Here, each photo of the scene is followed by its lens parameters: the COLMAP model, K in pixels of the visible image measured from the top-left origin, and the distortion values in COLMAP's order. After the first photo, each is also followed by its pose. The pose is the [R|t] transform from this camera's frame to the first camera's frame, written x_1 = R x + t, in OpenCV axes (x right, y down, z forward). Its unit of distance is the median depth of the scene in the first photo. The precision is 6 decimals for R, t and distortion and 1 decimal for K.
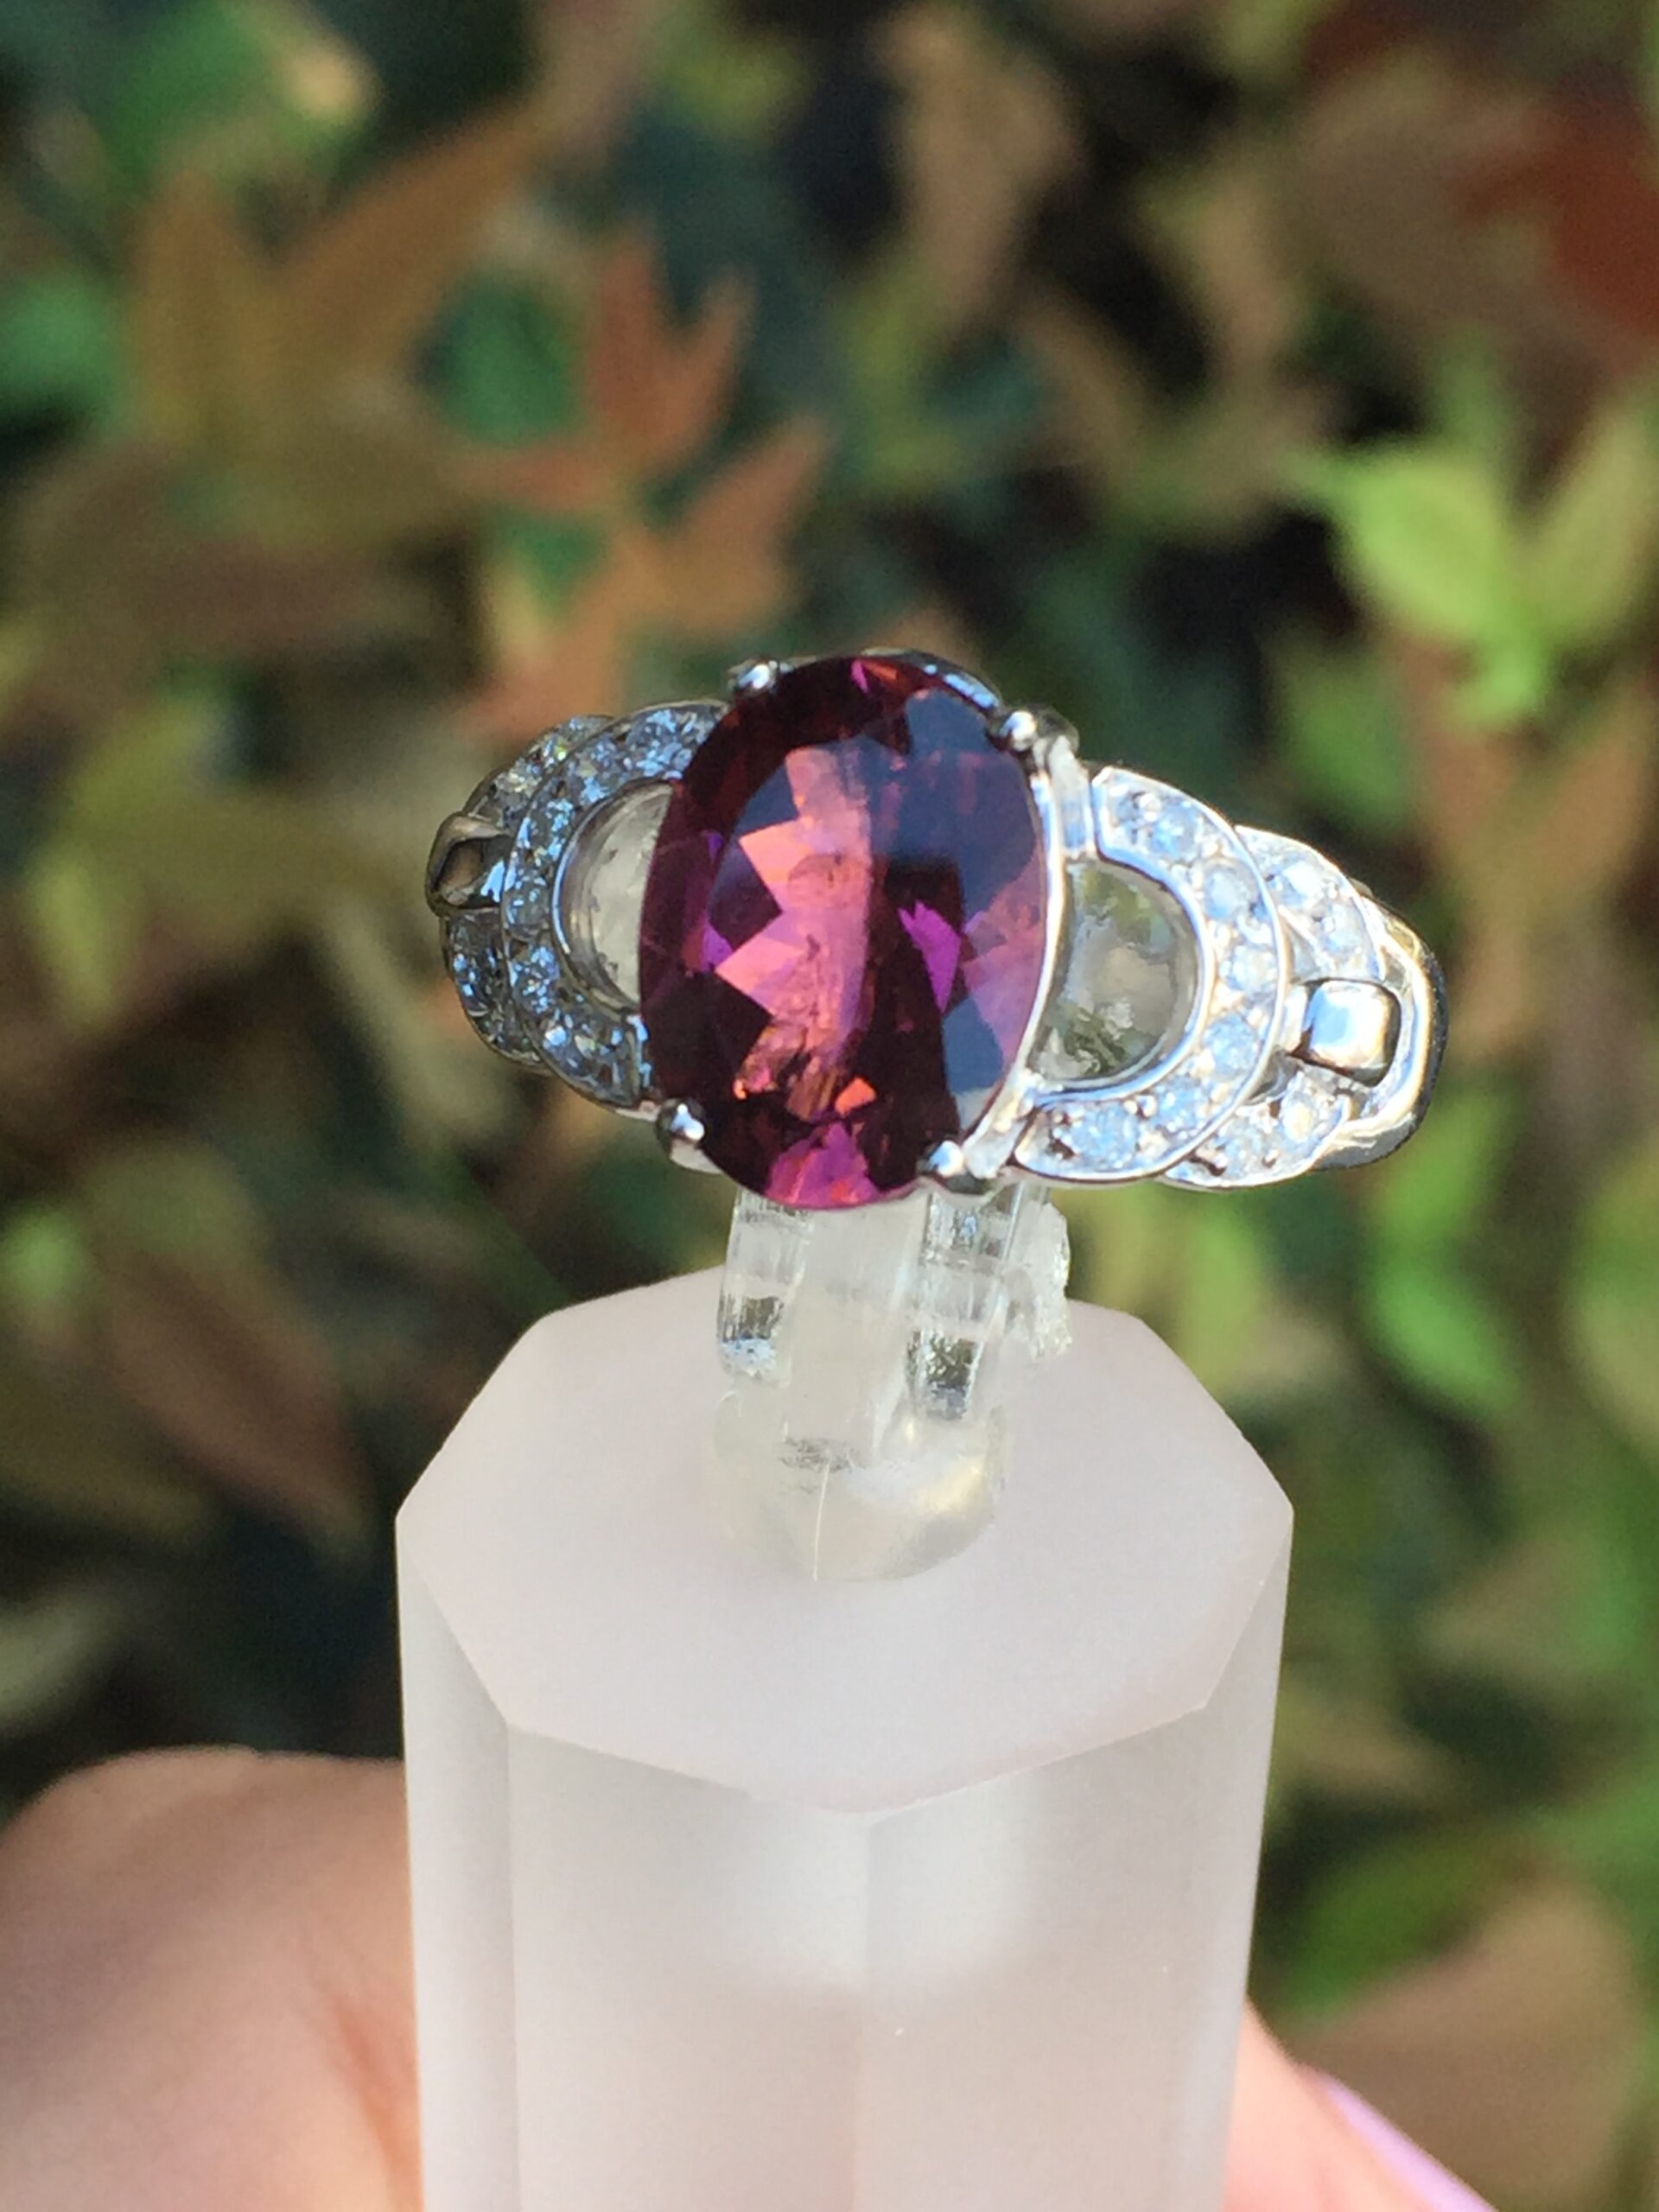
lens RADIAL K [[4980.0, 0, 818.1], [0, 4980.0, 1094.9], [0, 0, 1]] dist [0.121217, 0.000000]
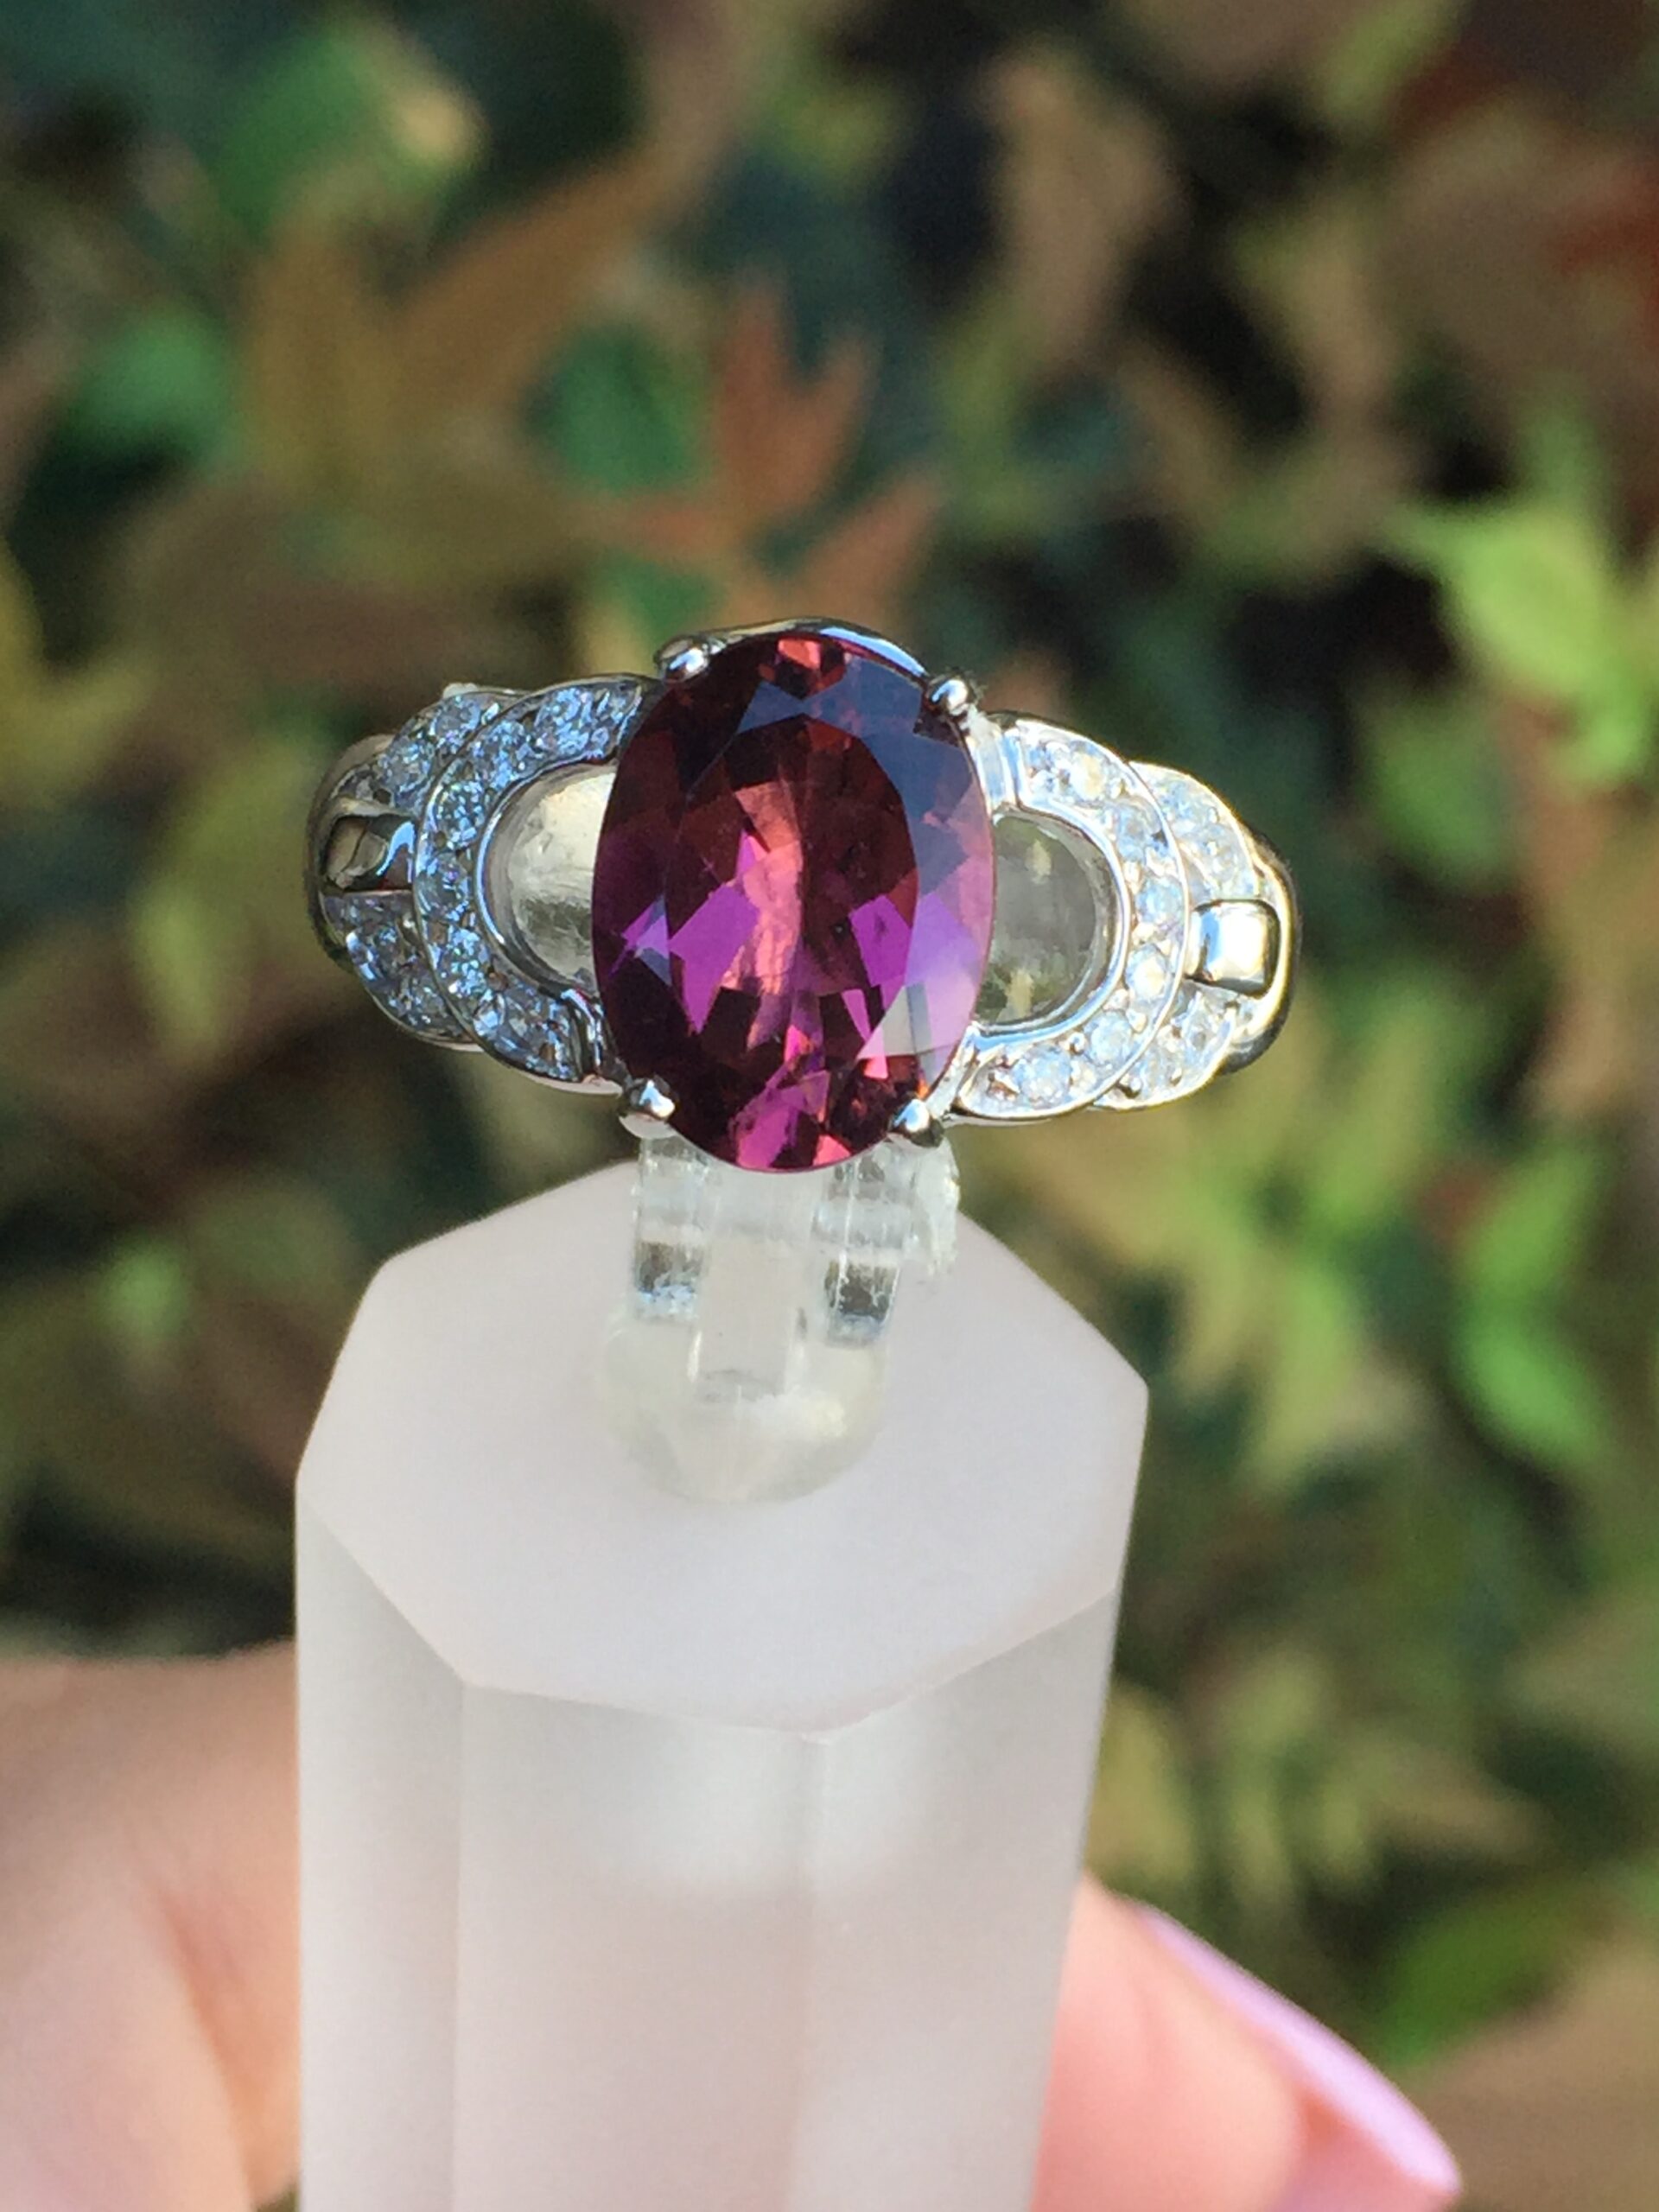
lens RADIAL K [[4980.0, 0, 810.4], [0, 4980.0, 1115.0], [0, 0, 1]] dist [0.121217, 0.000000]
pose [[0.981701, -0.084538, 0.170635, -0.166726], [0.073753, 0.994915, 0.068590, -0.057668], [-0.175565, -0.054750, 0.982944, -0.016410]]
